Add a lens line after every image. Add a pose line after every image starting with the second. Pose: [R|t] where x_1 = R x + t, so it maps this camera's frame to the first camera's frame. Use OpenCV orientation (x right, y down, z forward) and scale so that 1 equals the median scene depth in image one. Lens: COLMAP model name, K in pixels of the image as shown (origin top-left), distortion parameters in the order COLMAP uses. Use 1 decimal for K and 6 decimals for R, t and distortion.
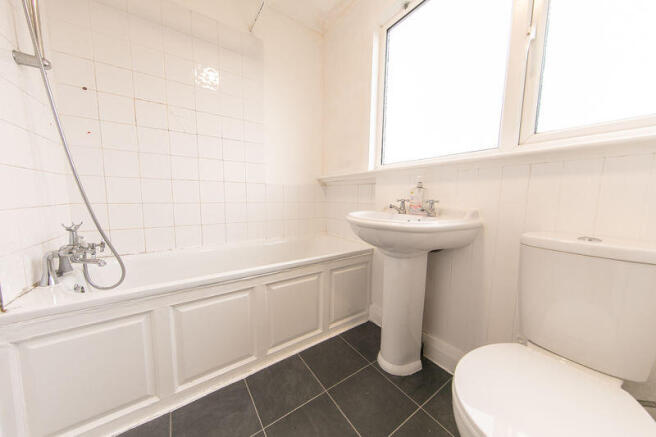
lens RADIAL K [[213.9, 0, 329.3], [0, 213.9, 221.6], [0, 0, 1]] dist [0.001116, 0.000115]
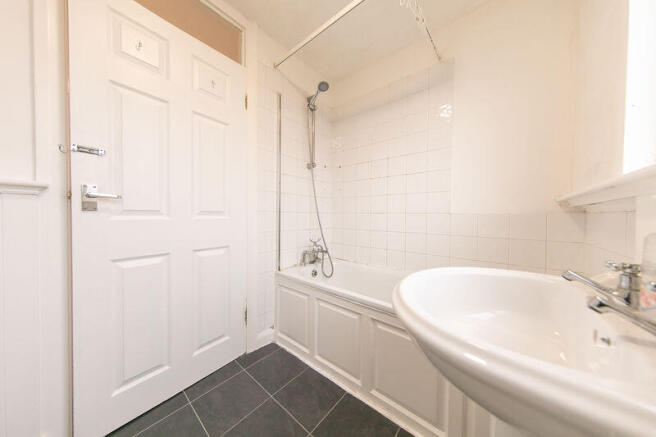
lens RADIAL K [[205.7, 0, 328.0], [0, 205.7, 218.5], [0, 0, 1]] dist [0.000659, -0.000052]
pose [[0.255860, 0.008375, -0.966678, 0.588294], [-0.118966, 0.992635, -0.022888, -0.124850], [0.959366, 0.120858, 0.254972, 0.508550]]
